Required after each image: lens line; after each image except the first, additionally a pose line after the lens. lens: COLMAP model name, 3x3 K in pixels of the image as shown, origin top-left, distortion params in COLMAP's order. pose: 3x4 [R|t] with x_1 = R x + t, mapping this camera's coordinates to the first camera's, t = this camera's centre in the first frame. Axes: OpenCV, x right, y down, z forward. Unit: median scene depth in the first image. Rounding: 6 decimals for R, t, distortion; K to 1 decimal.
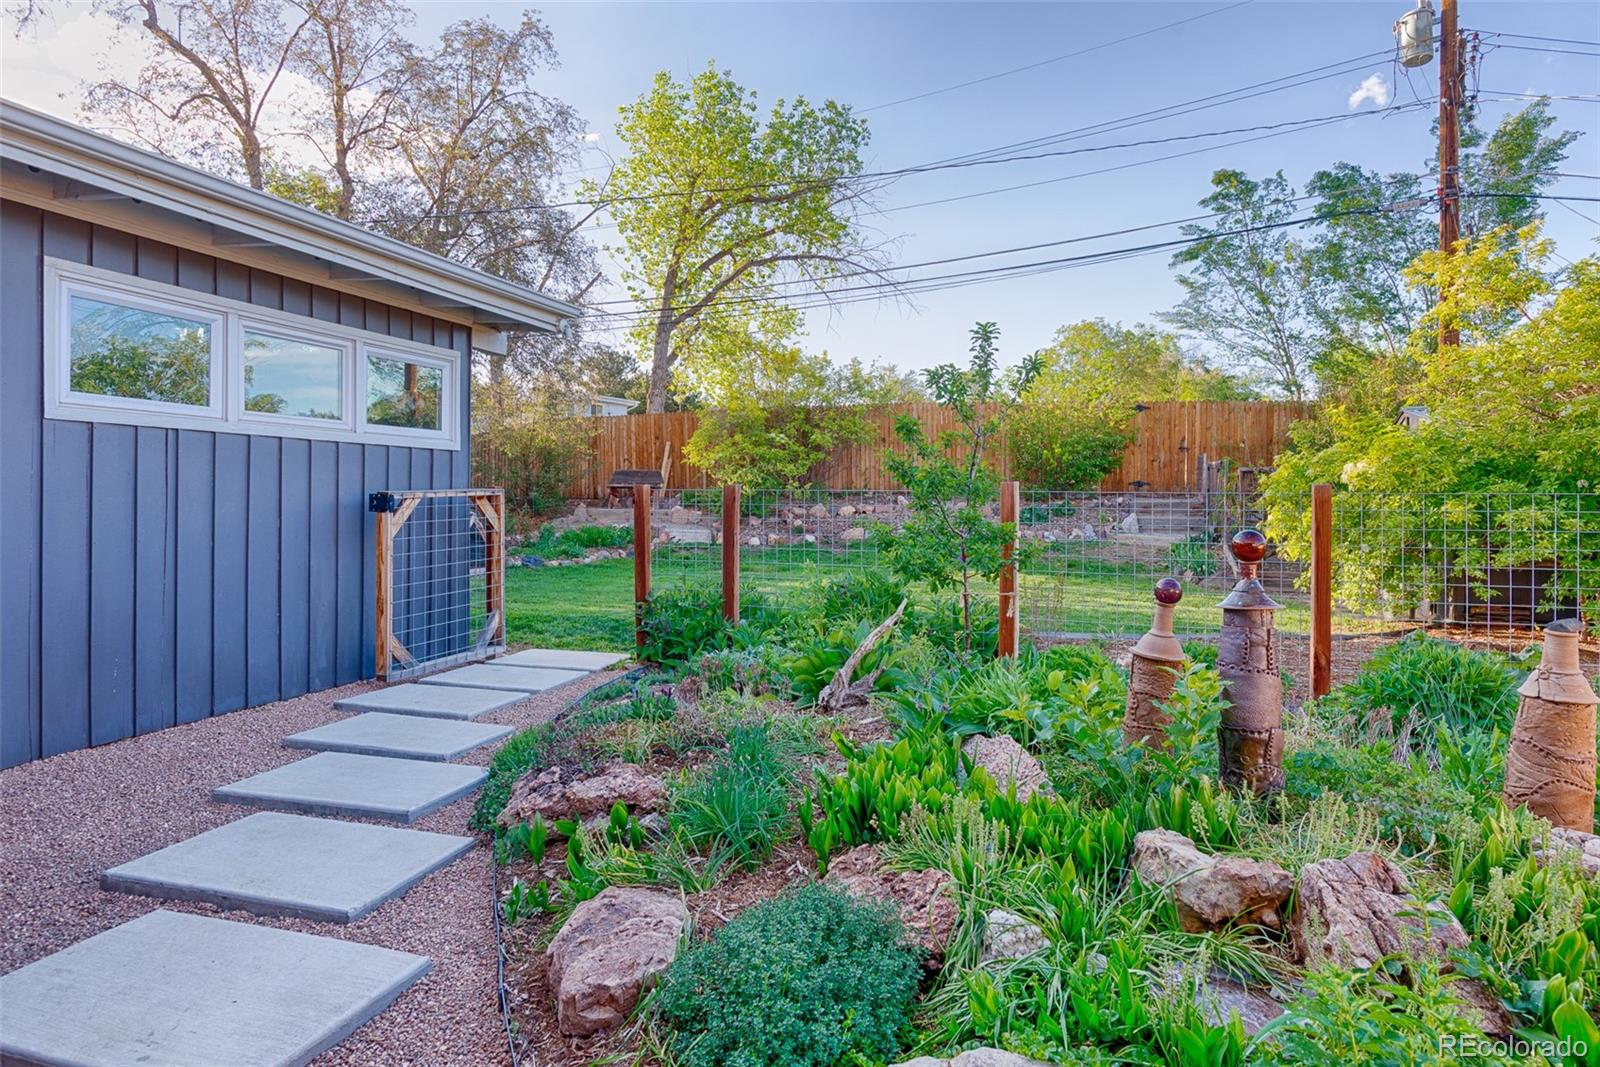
lens RADIAL K [[911.9, 0, 792.6], [0, 911.9, 525.0], [0, 0, 1]] dist [-0.003764, 0.000026]
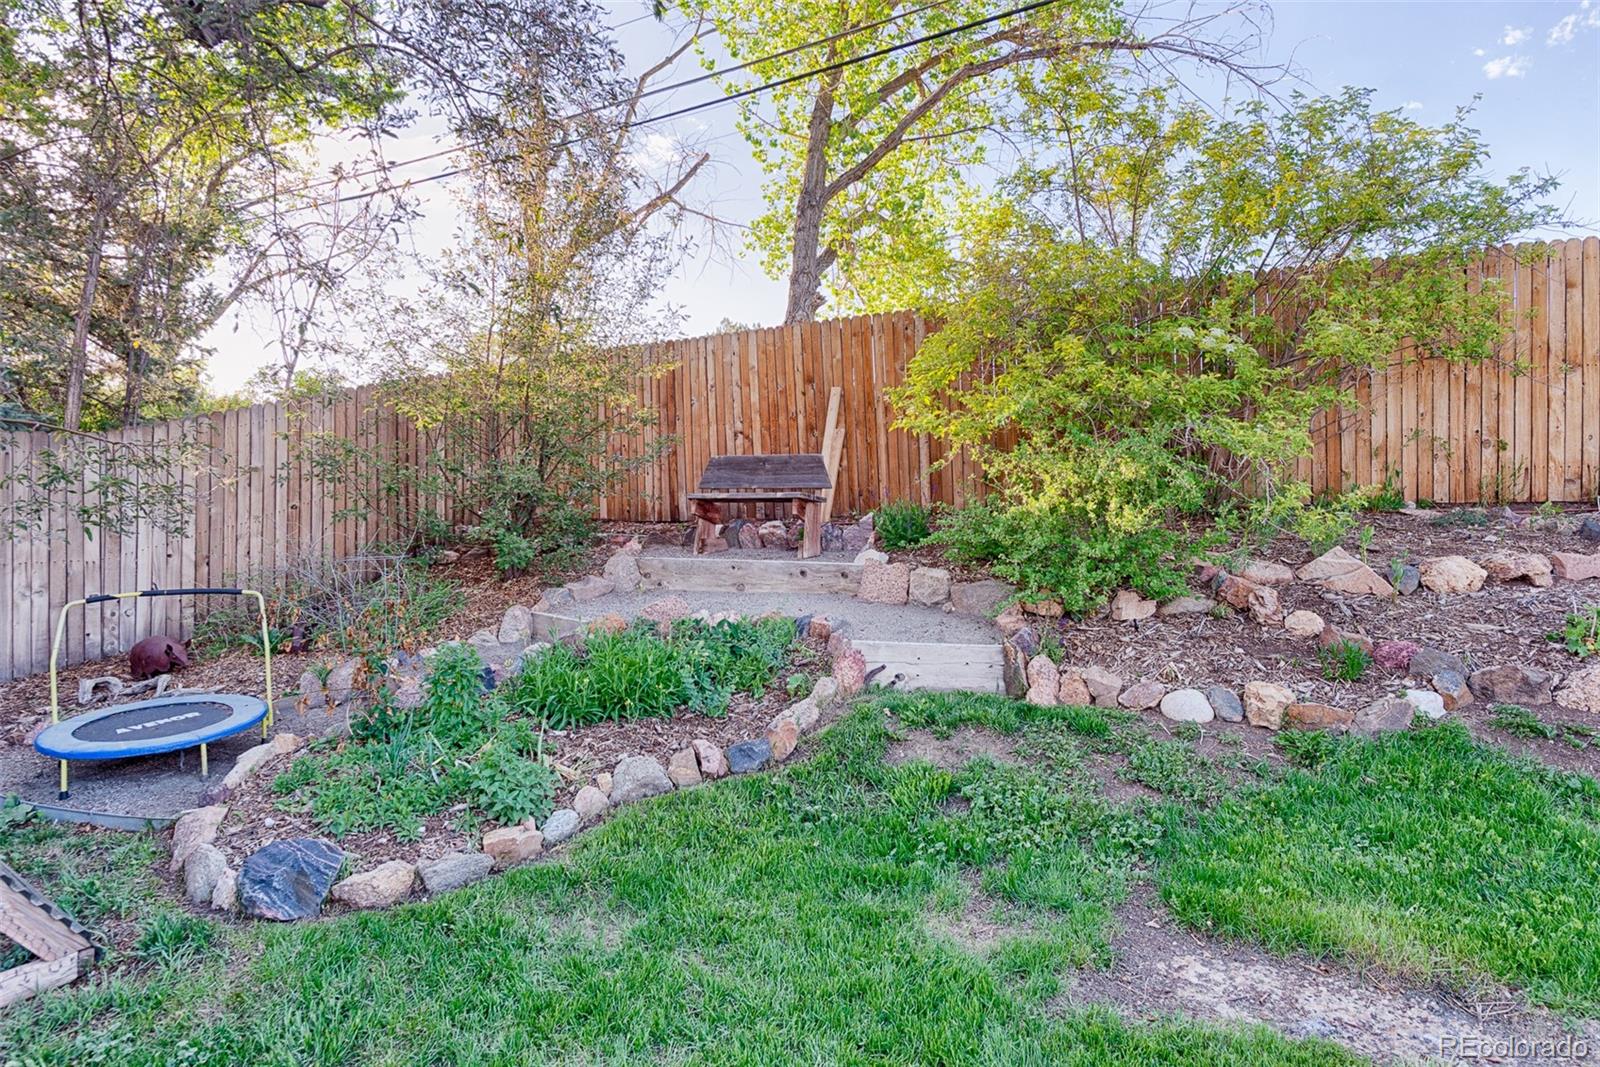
lens RADIAL K [[911.9, 0, 792.6], [0, 911.9, 525.0], [0, 0, 1]] dist [-0.003764, 0.000026]
pose [[0.989032, -0.012143, -0.147203, -0.095103], [0.014106, 0.999825, 0.012298, -0.033052], [0.147028, -0.014239, 0.989030, 0.581102]]
